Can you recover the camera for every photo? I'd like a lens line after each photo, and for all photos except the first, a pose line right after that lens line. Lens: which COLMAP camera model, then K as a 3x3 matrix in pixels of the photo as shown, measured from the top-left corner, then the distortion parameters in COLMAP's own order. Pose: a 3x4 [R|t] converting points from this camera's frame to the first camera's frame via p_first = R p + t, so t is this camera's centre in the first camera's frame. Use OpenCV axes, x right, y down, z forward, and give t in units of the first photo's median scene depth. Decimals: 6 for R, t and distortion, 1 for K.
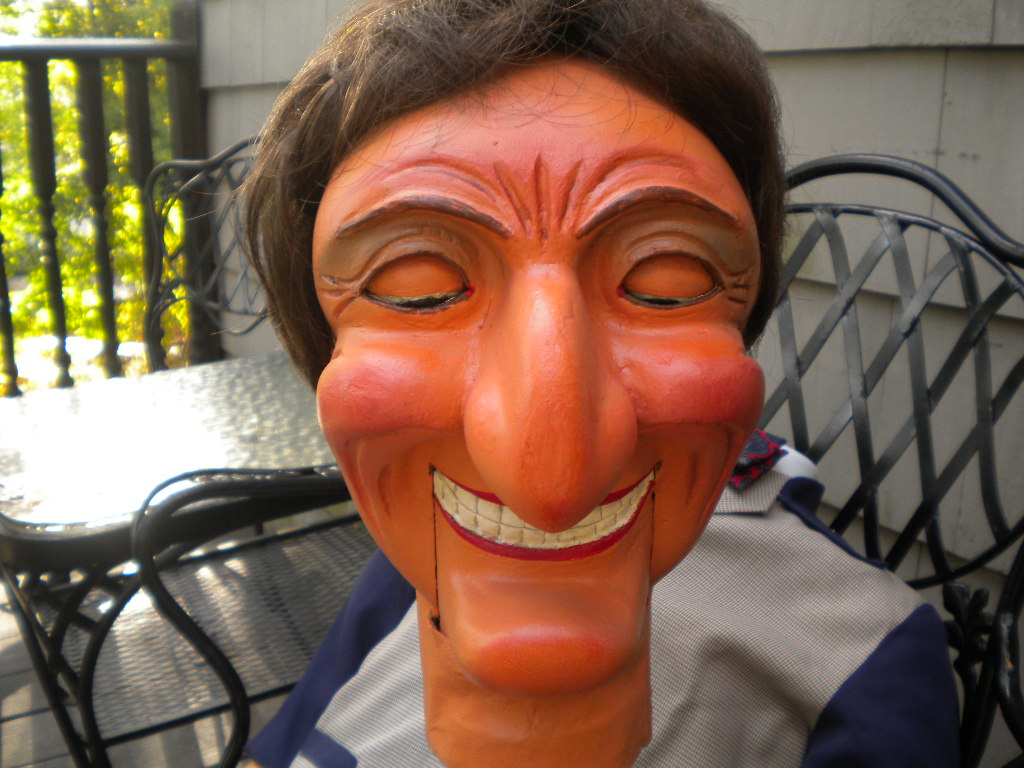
lens RADIAL K [[1061.4, 0, 512.0], [0, 1061.4, 384.0], [0, 0, 1]] dist [0.079535, -0.344088]
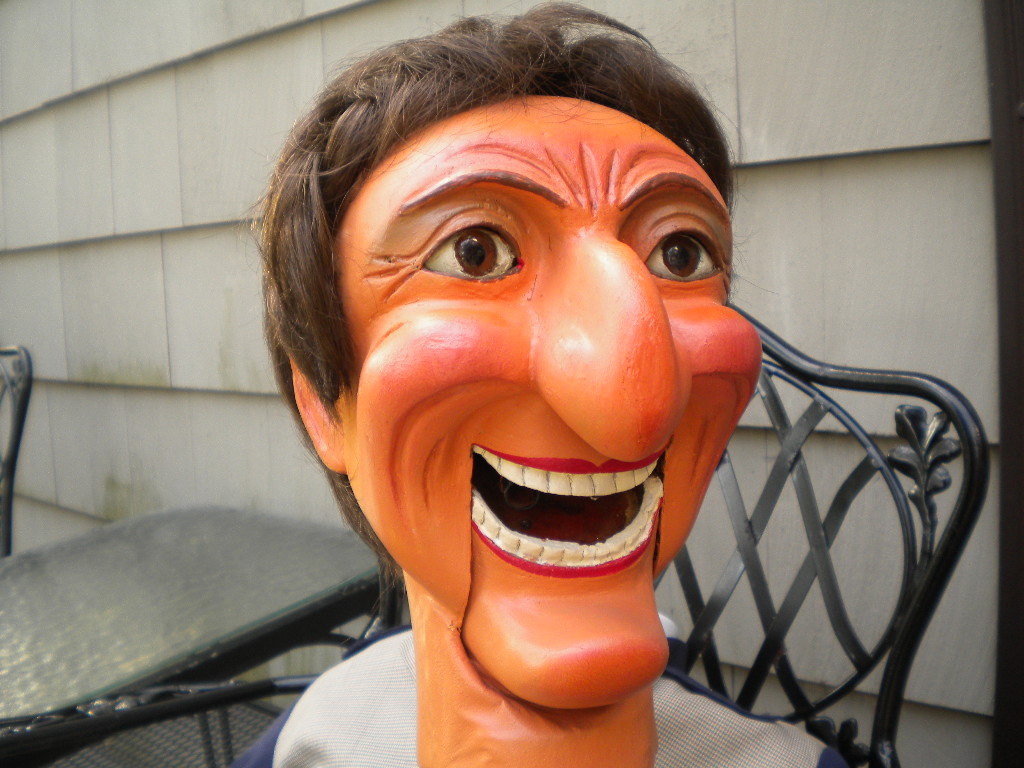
lens RADIAL K [[1061.4, 0, 512.0], [0, 1061.4, 384.0], [0, 0, 1]] dist [0.079535, -0.344088]
pose [[0.951142, -0.017897, 0.308233, -0.397053], [0.100150, 0.962224, -0.253171, 0.314841], [-0.292058, 0.271671, 0.917004, 0.028611]]
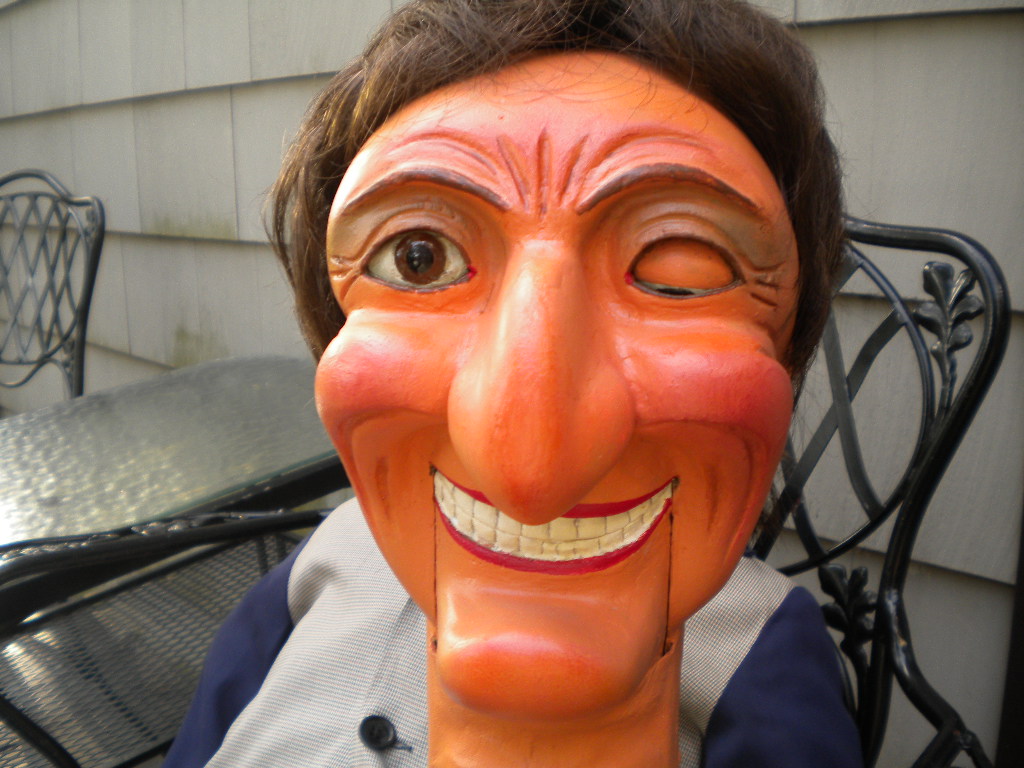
lens RADIAL K [[1061.4, 0, 512.0], [0, 1061.4, 384.0], [0, 0, 1]] dist [0.079535, -0.344088]
pose [[0.986075, 0.052345, -0.157848, 0.156009], [-0.070858, 0.990947, -0.114034, 0.120936], [0.150450, 0.123631, 0.980857, 0.080419]]
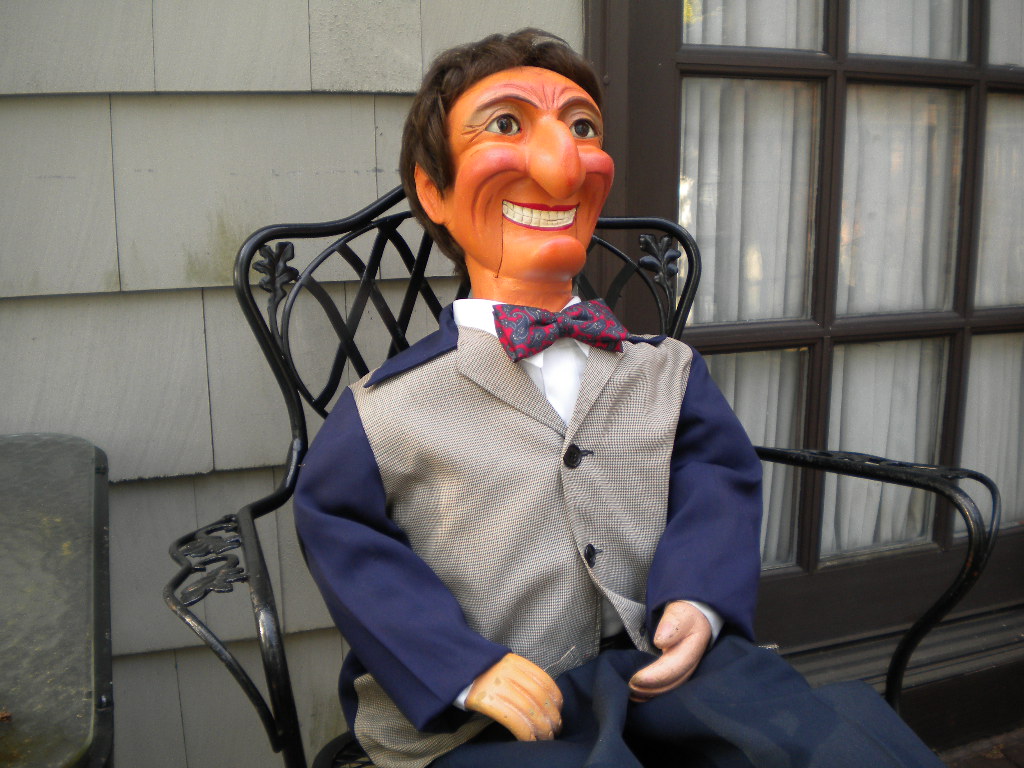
lens RADIAL K [[1034.1, 0, 512.0], [0, 1034.1, 384.0], [0, 0, 1]] dist [-0.079137, -0.000751]
pose [[0.925163, -0.042583, 0.377174, -1.172891], [0.128303, 0.970281, -0.205168, 1.179175], [-0.357228, 0.238206, 0.903131, -1.385664]]
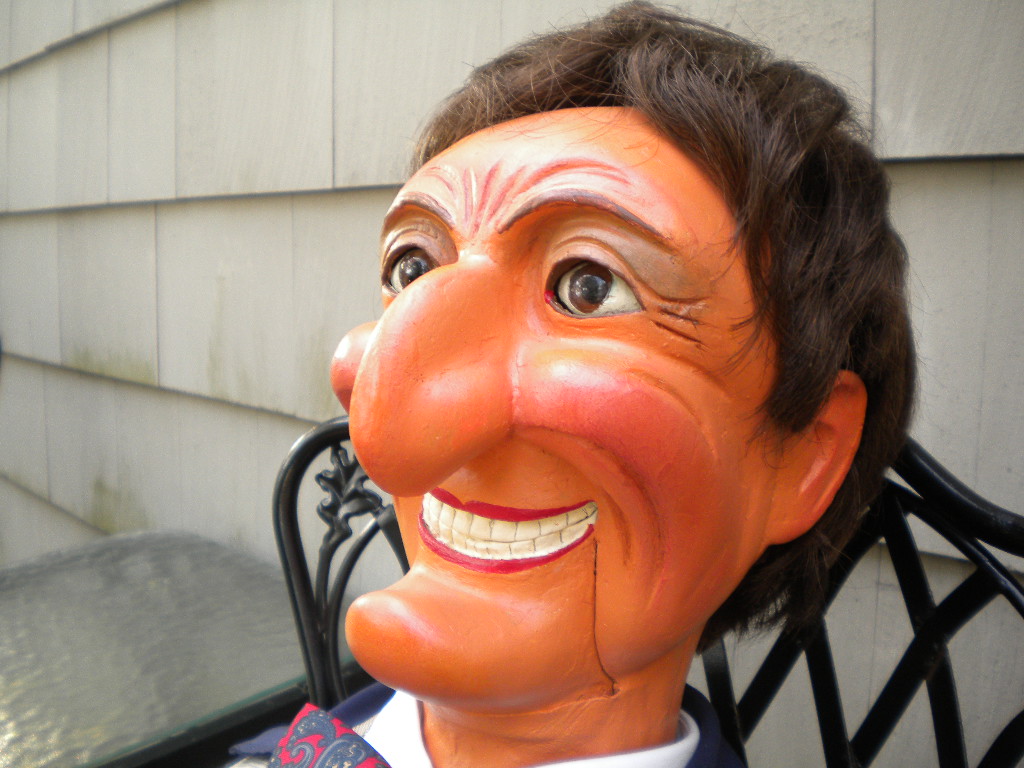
lens RADIAL K [[1061.4, 0, 512.0], [0, 1061.4, 384.0], [0, 0, 1]] dist [0.079535, -0.344088]
pose [[0.724756, 0.135694, -0.675512, 0.778687], [-0.306355, 0.941635, -0.139537, 0.142475], [0.617151, 0.308077, 0.724026, 0.284642]]
